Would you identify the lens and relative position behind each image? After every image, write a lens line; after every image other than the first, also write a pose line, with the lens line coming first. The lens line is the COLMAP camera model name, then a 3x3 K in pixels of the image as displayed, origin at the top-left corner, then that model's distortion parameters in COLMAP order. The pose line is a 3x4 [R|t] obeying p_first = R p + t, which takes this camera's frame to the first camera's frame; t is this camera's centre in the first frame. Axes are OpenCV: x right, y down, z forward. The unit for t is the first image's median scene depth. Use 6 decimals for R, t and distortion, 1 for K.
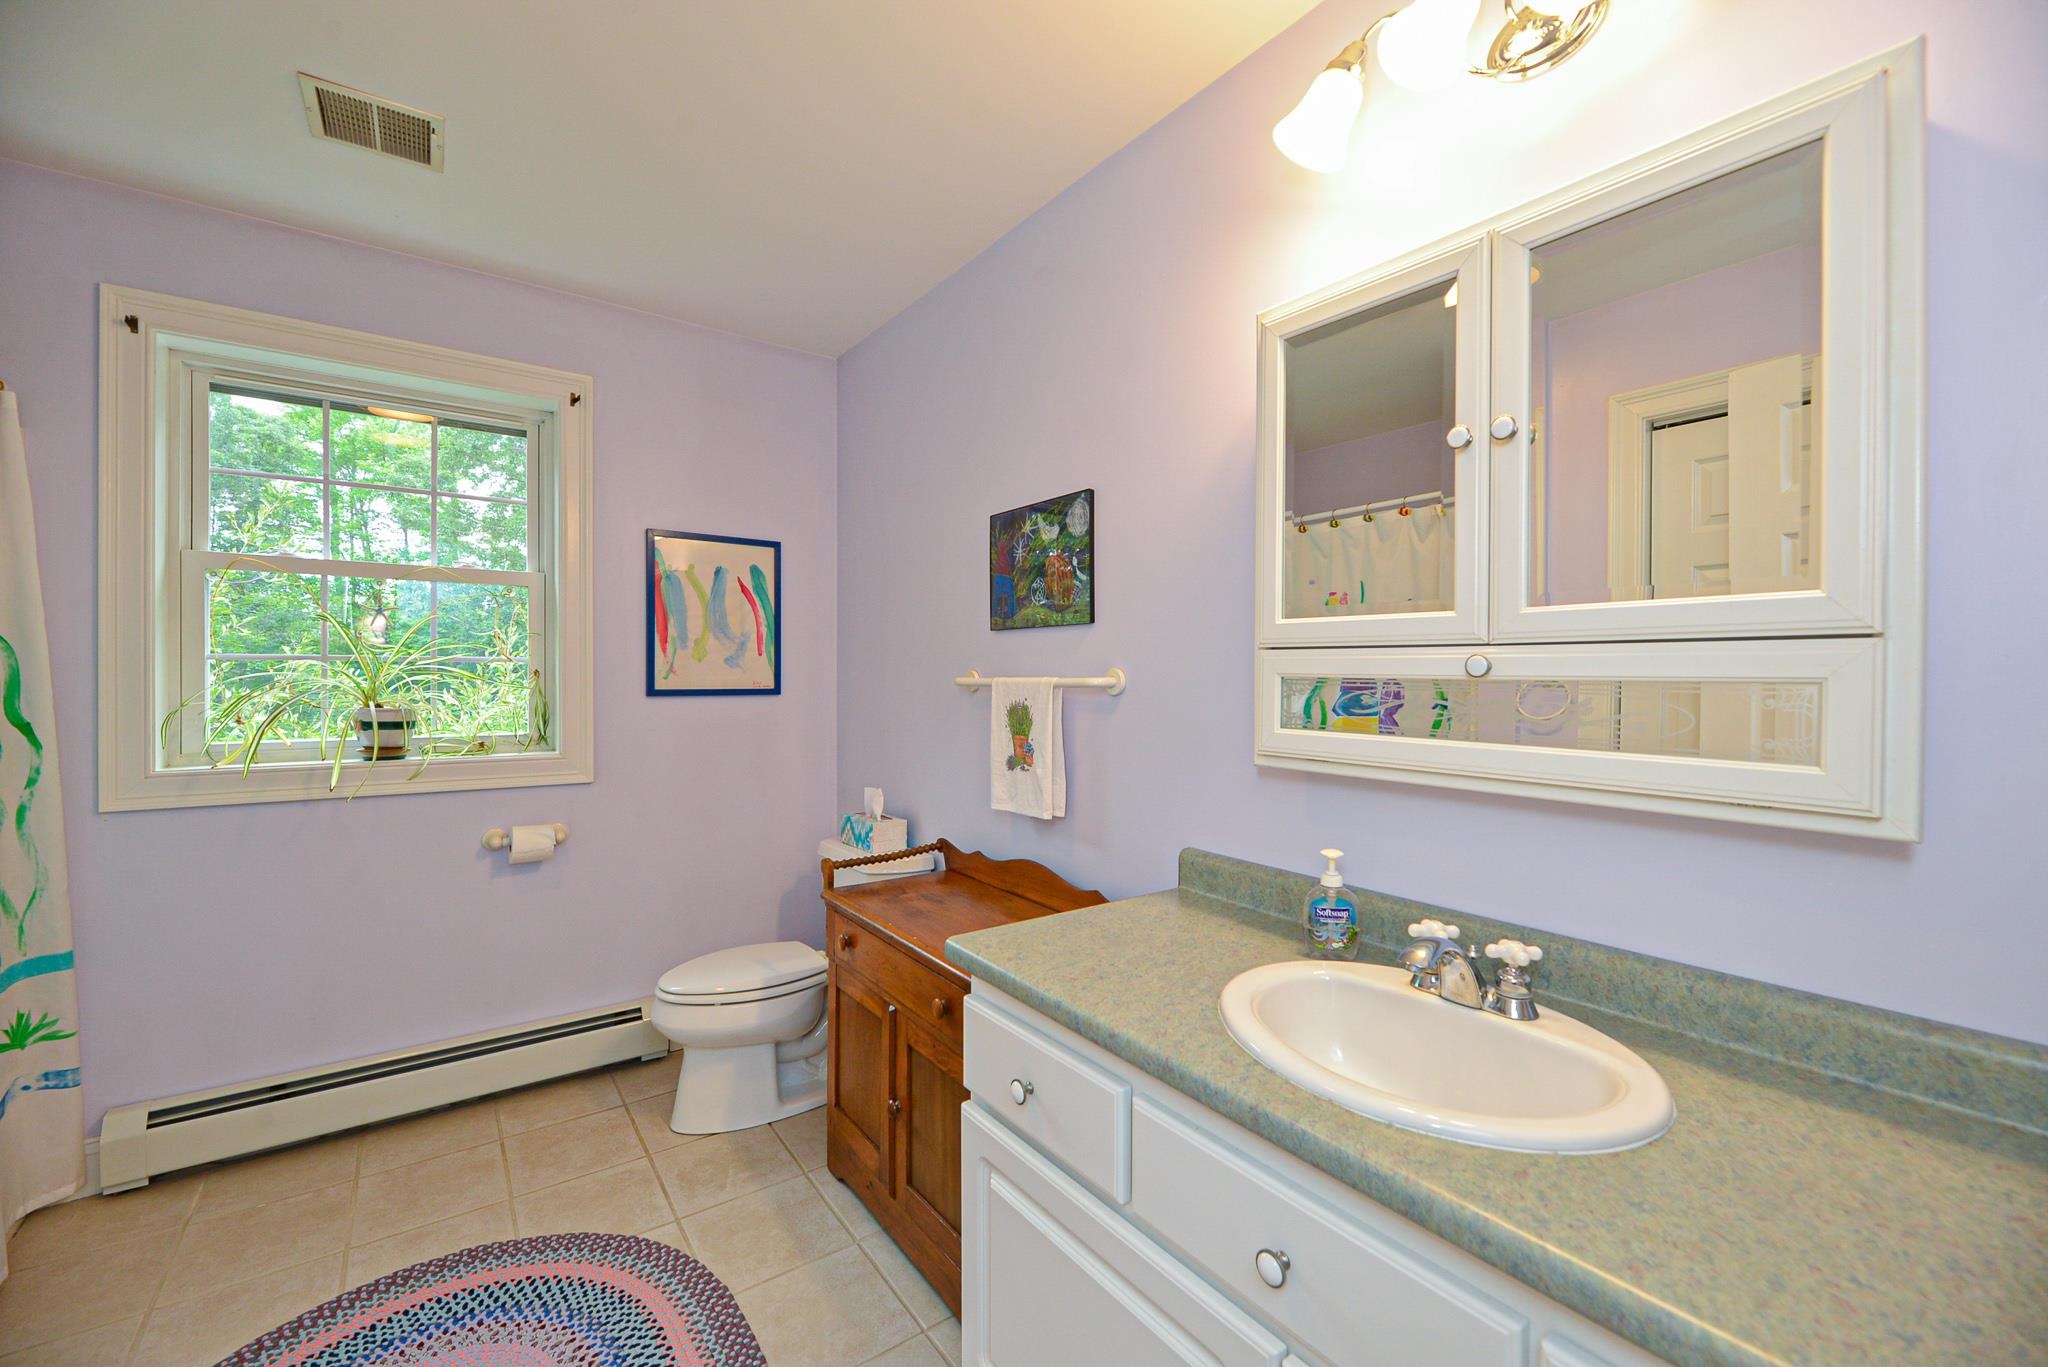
lens RADIAL K [[826.7, 0, 1018.8], [0, 826.7, 678.3], [0, 0, 1]] dist [-0.001969, -0.000949]
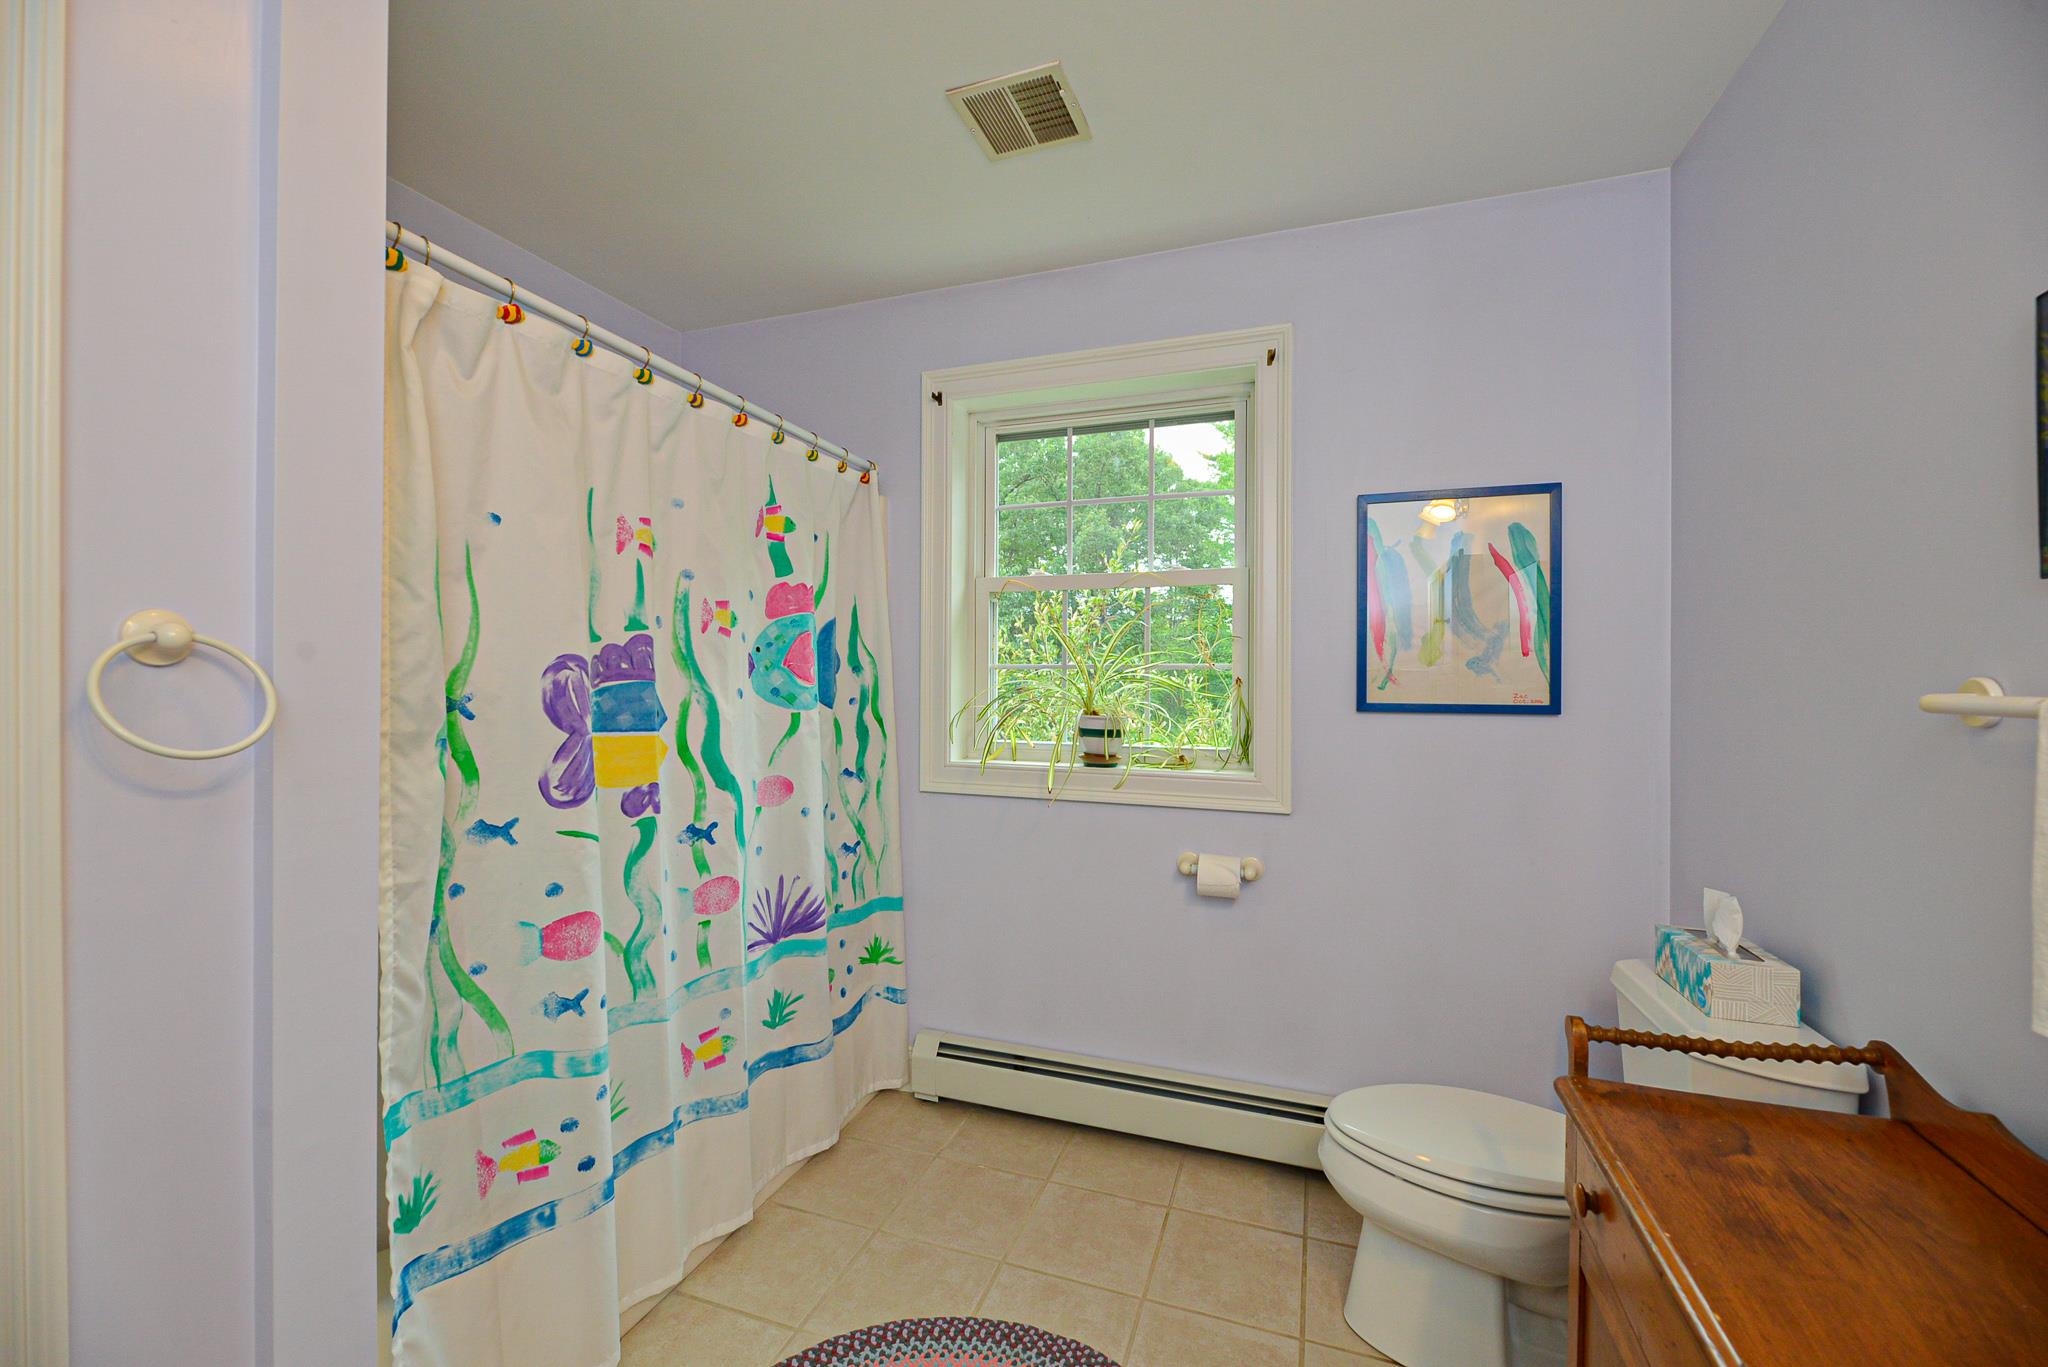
lens RADIAL K [[826.7, 0, 1018.8], [0, 826.7, 678.3], [0, 0, 1]] dist [-0.001969, -0.000949]
pose [[0.563264, -0.000950, -0.826276, 0.014579], [-0.006686, 0.999961, -0.005708, -0.003279], [0.826250, 0.008740, 0.563236, 0.349090]]
